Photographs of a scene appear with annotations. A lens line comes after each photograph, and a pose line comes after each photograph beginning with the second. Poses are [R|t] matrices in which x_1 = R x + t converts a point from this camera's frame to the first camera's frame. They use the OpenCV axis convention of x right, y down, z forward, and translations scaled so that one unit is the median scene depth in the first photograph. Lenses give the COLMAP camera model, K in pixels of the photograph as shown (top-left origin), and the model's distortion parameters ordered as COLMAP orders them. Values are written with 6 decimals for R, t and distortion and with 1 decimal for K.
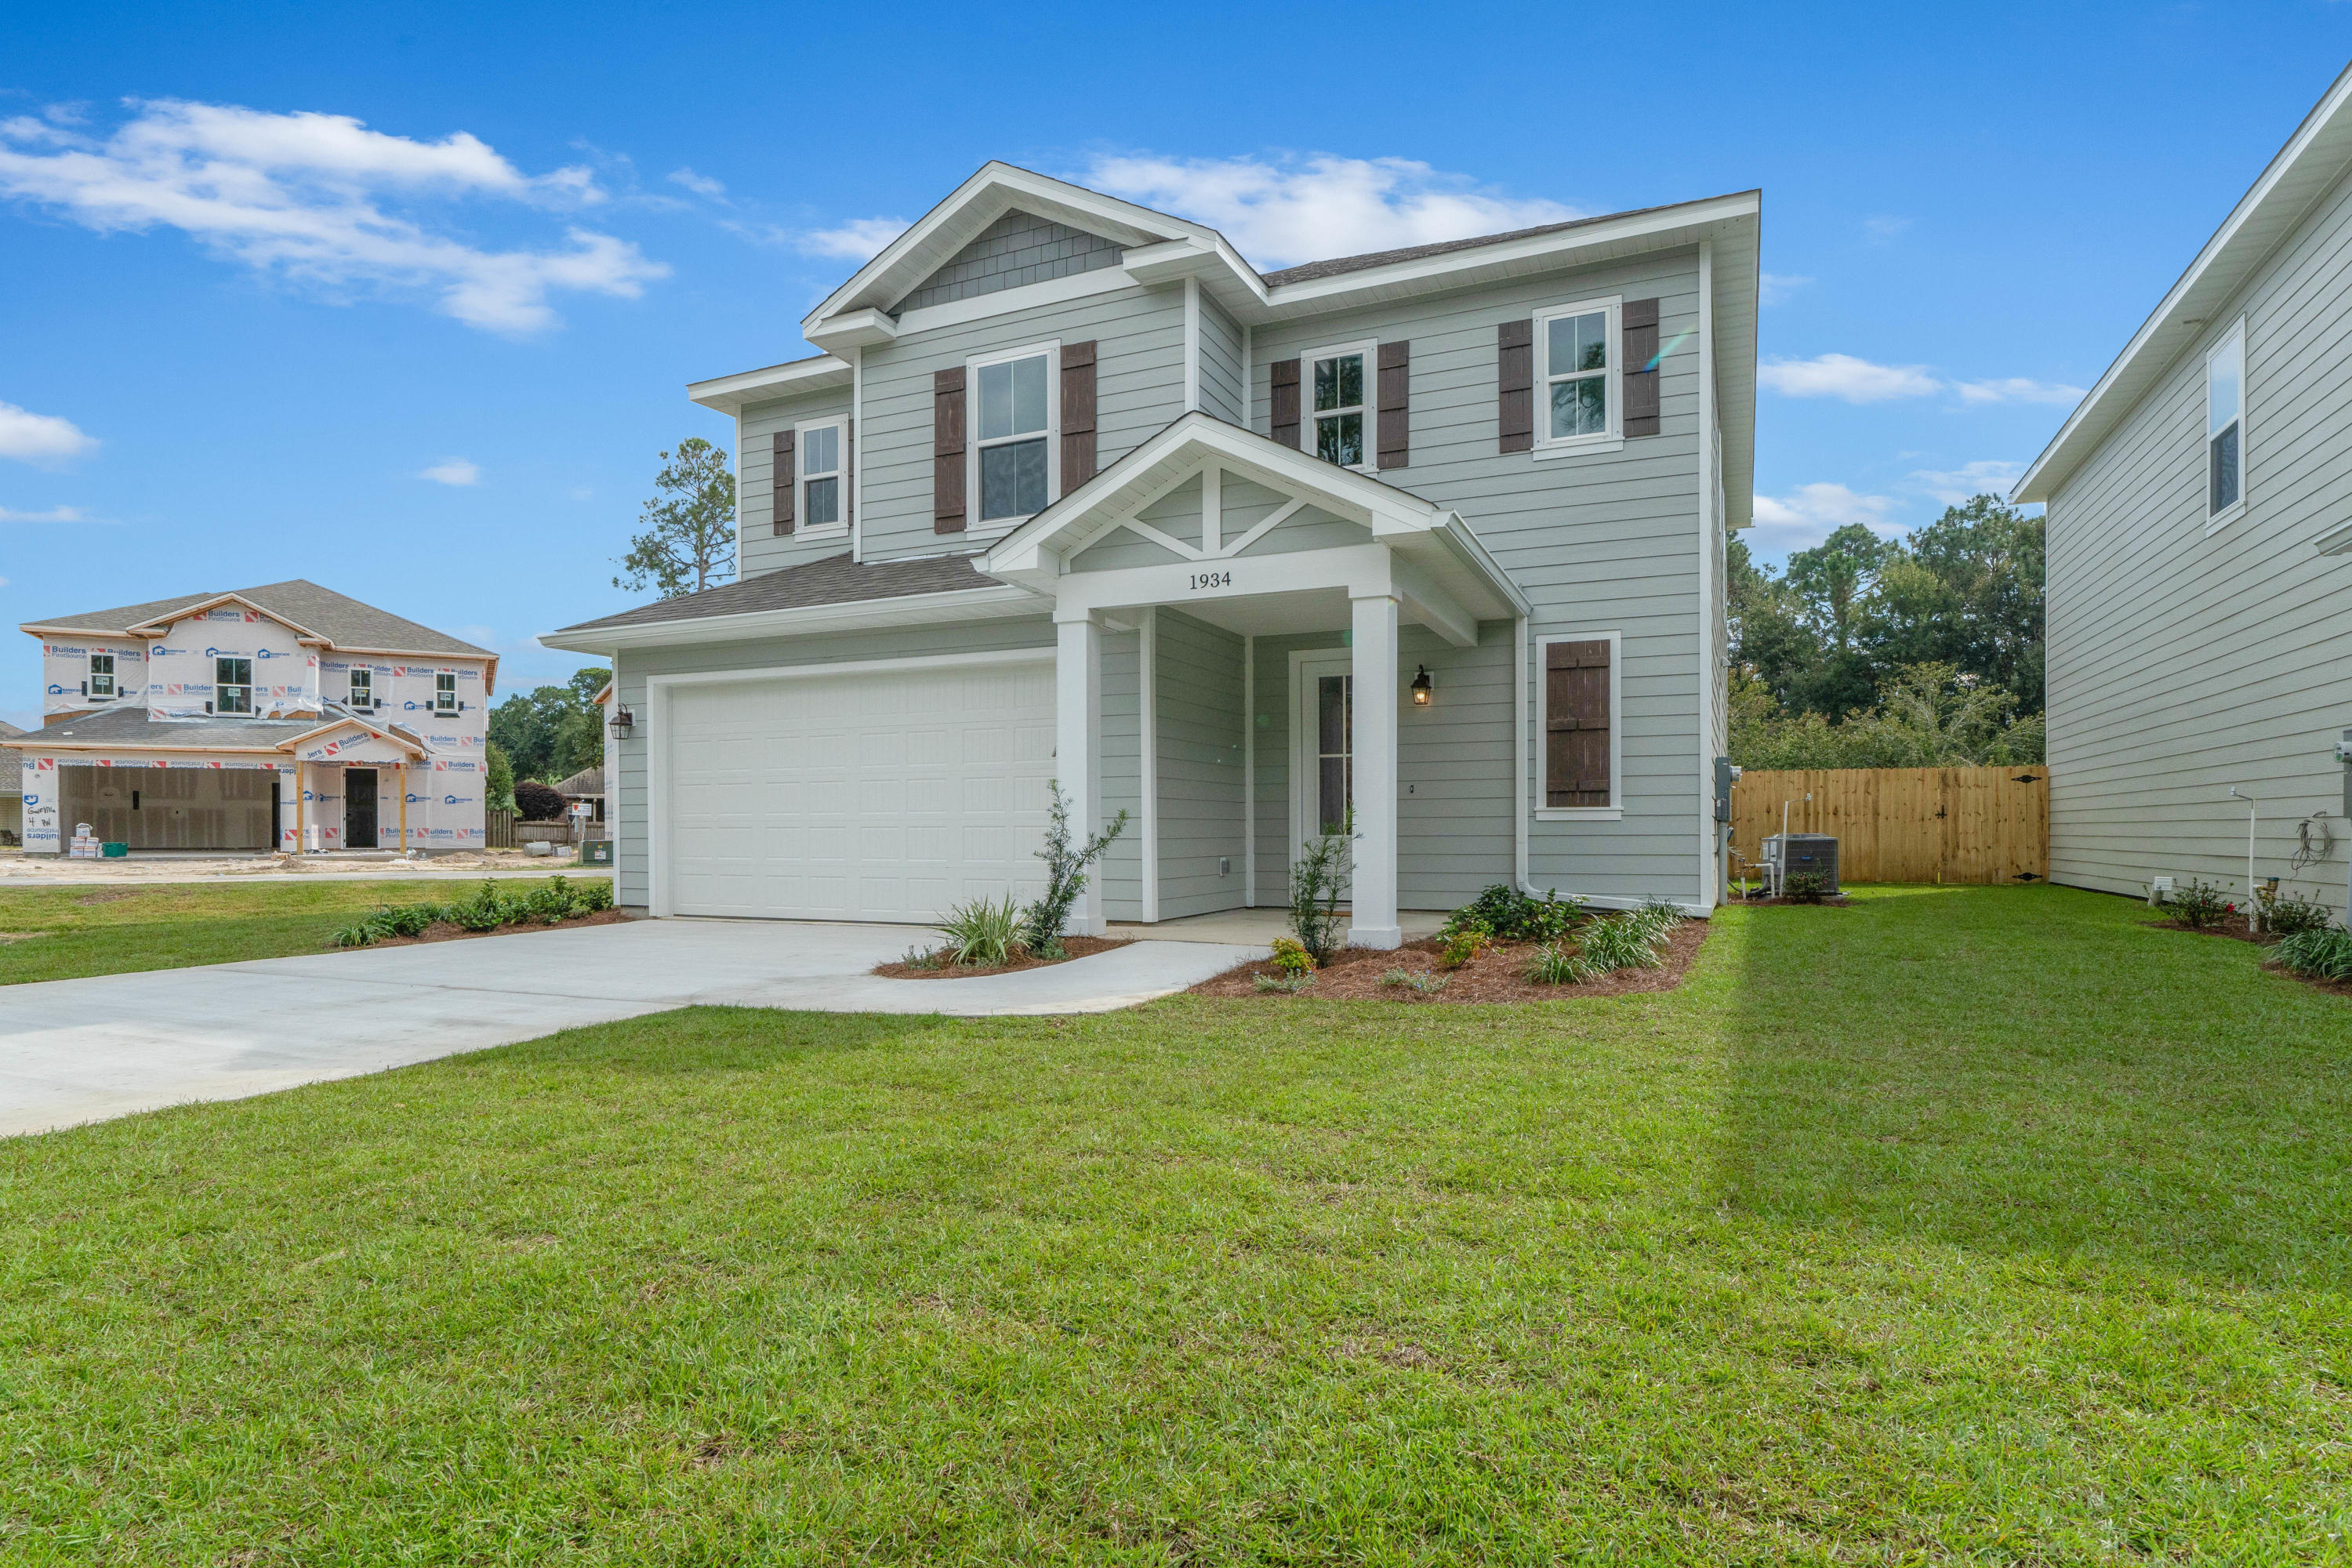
lens RADIAL K [[1281.3, 0, 1175.6], [0, 1281.3, 797.1], [0, 0, 1]] dist [-0.004940, -0.001390]
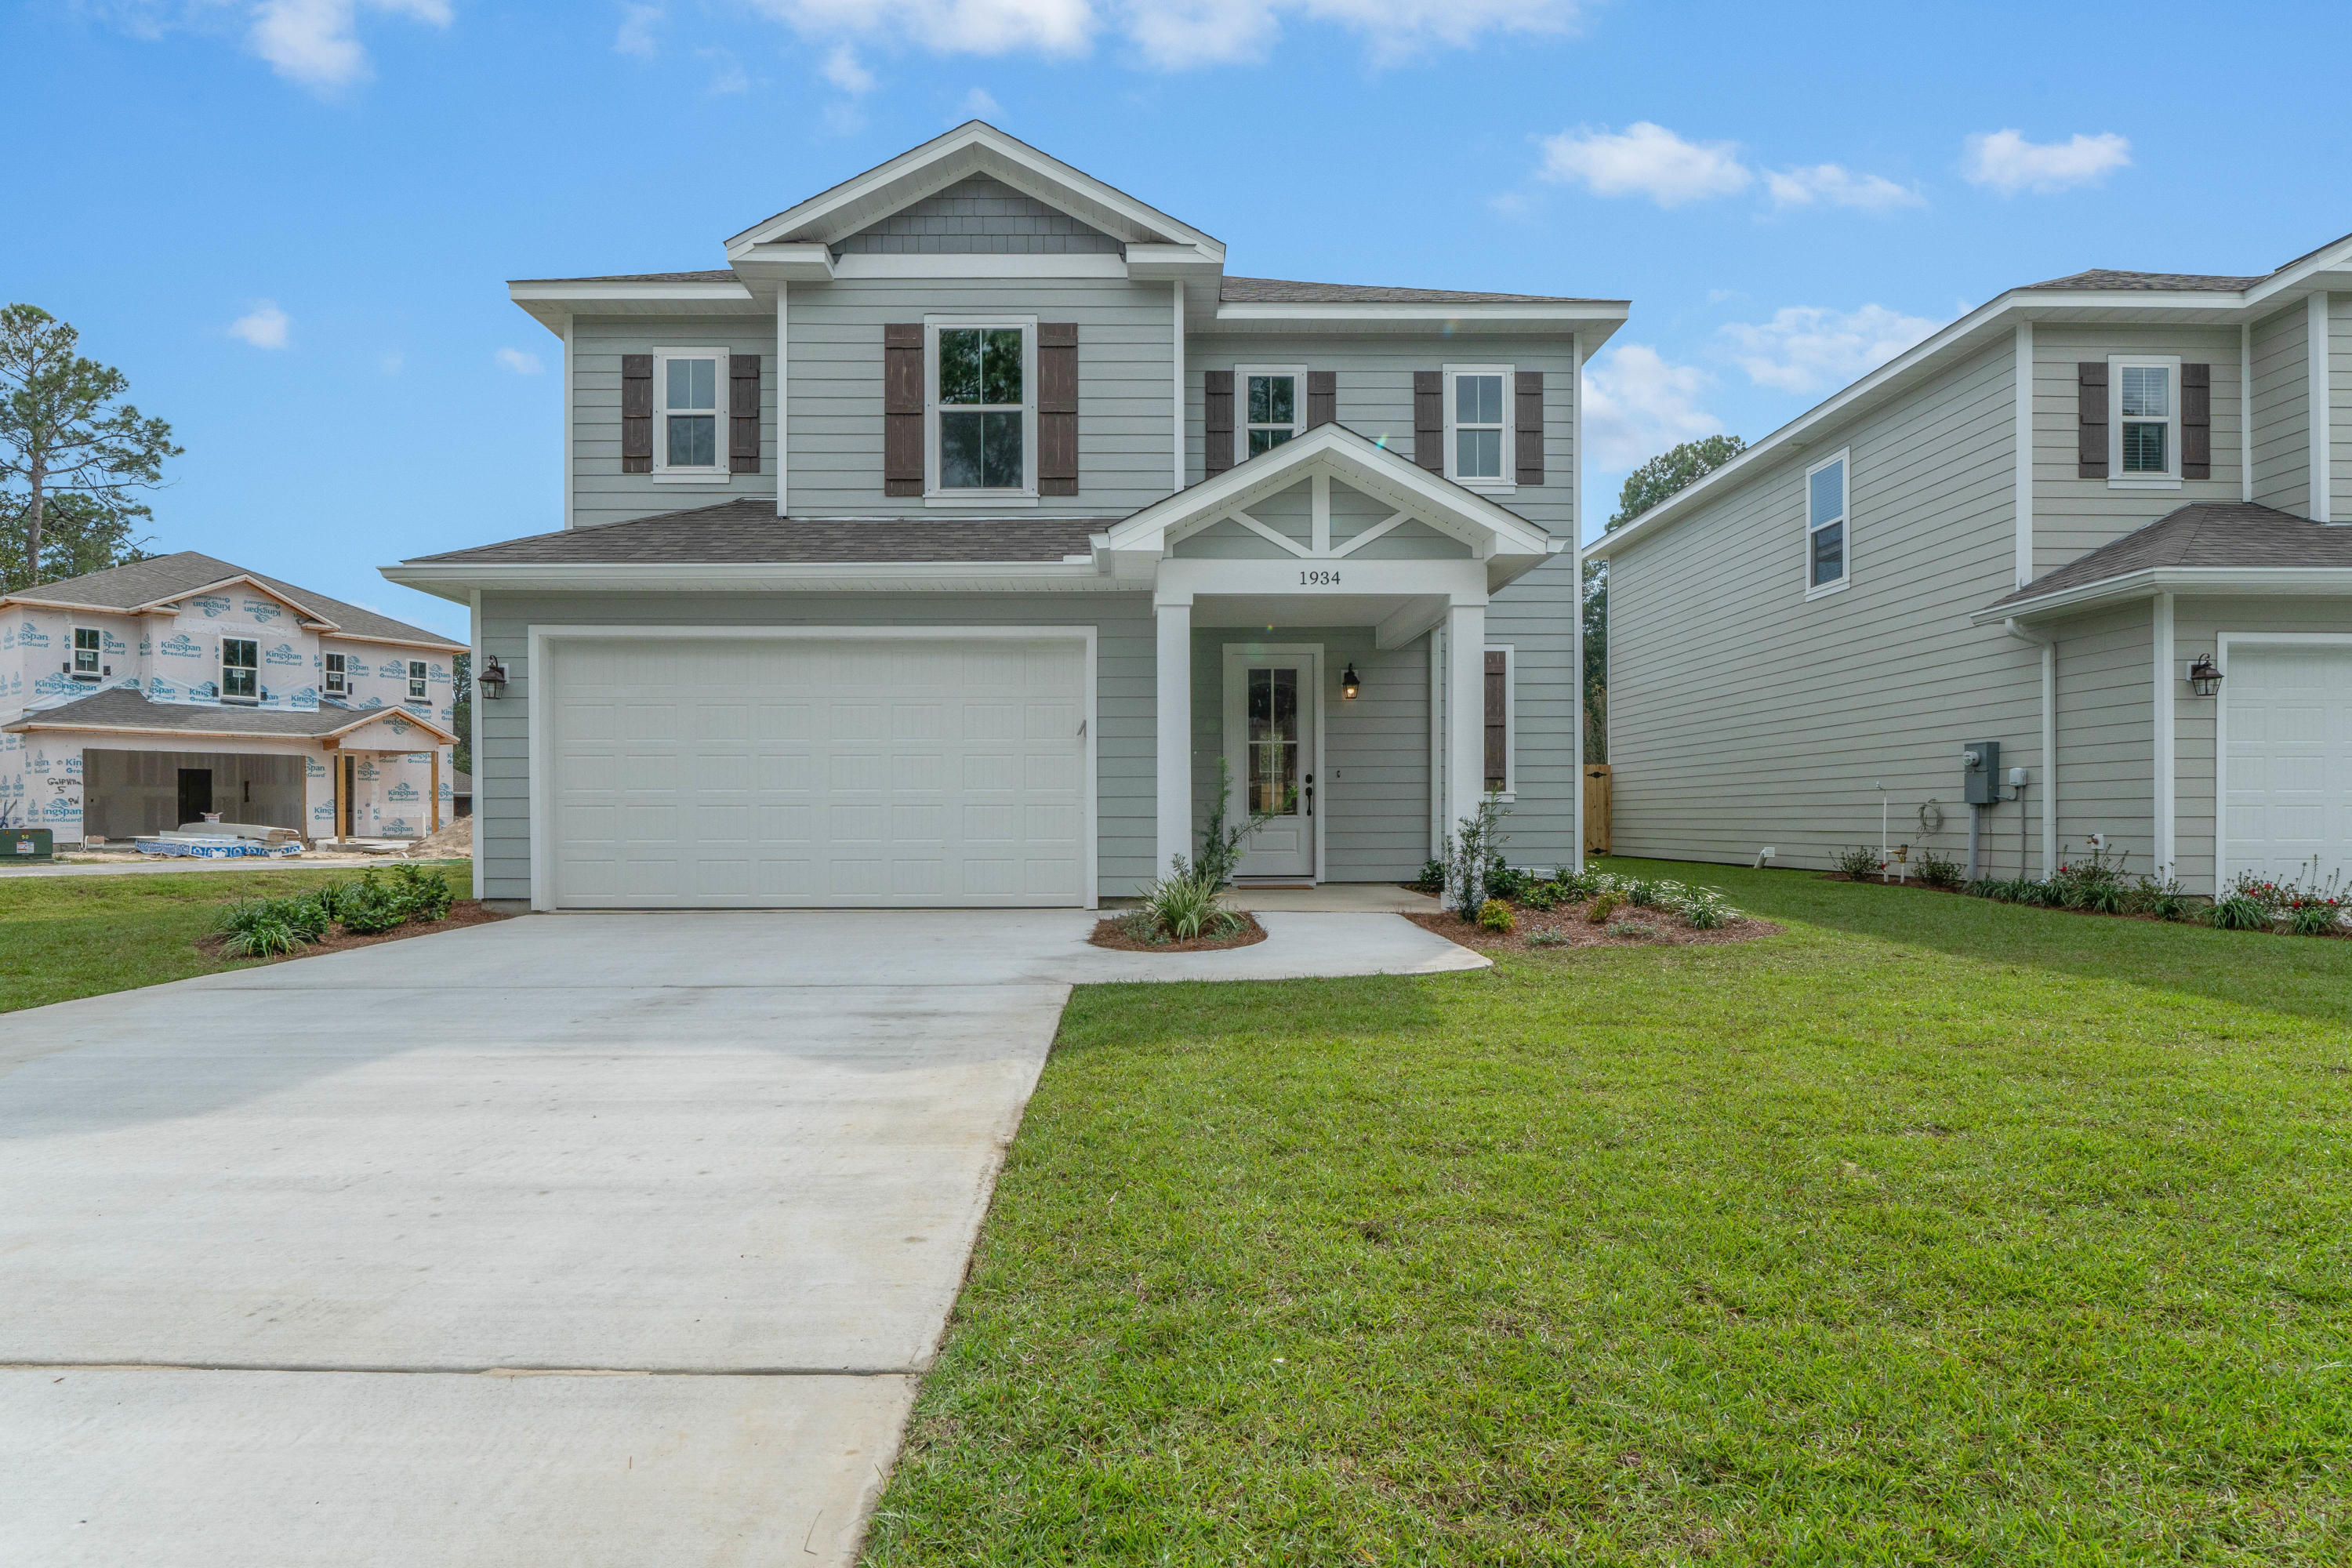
lens RADIAL K [[1267.5, 0, 1184.4], [0, 1267.5, 776.9], [0, 0, 1]] dist [-0.002309, -0.001631]
pose [[0.896134, 0.015063, 0.443527, -0.416107], [-0.011933, 0.999880, -0.009847, 0.008366], [-0.443622, 0.003531, 0.896207, 0.069574]]
